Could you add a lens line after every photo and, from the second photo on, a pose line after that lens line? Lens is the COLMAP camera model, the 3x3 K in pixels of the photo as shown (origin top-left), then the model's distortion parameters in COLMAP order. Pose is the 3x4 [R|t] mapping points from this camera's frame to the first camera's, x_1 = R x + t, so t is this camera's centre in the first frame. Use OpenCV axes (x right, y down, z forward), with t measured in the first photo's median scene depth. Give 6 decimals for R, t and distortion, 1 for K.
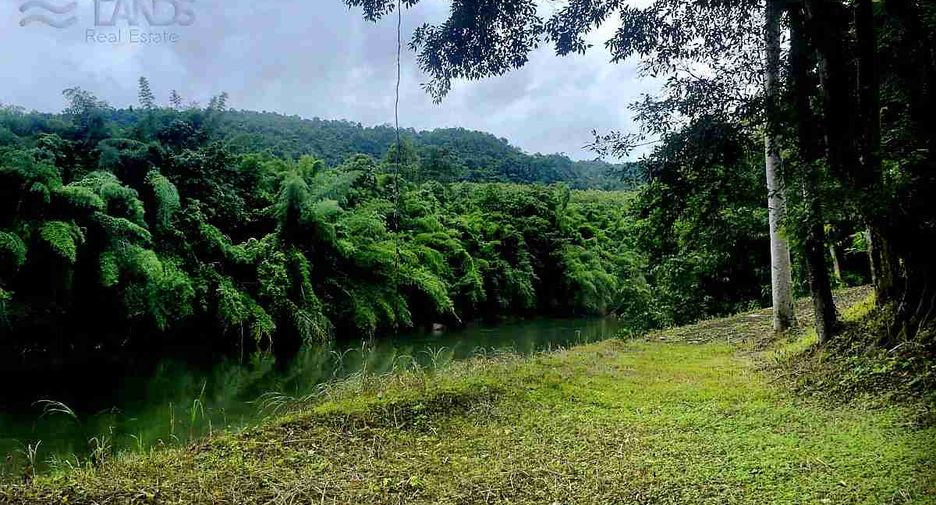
lens RADIAL K [[737.7, 0, 471.0], [0, 737.7, 256.8], [0, 0, 1]] dist [-0.031829, -0.013153]
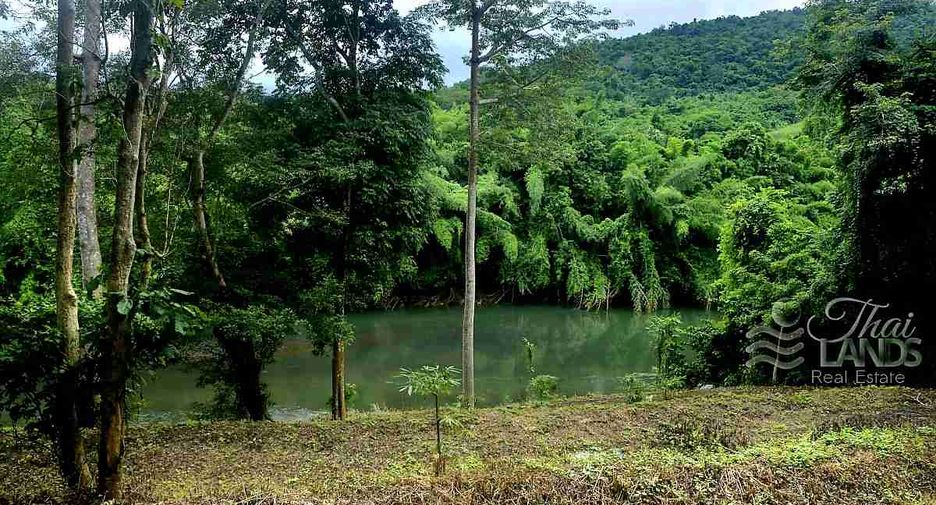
lens RADIAL K [[737.7, 0, 471.0], [0, 737.7, 256.8], [0, 0, 1]] dist [-0.031829, -0.013153]
pose [[0.738754, 0.069004, -0.670433, 0.348118], [0.018043, 0.992364, 0.122020, -0.113284], [0.673733, -0.102239, 0.731868, -0.041376]]
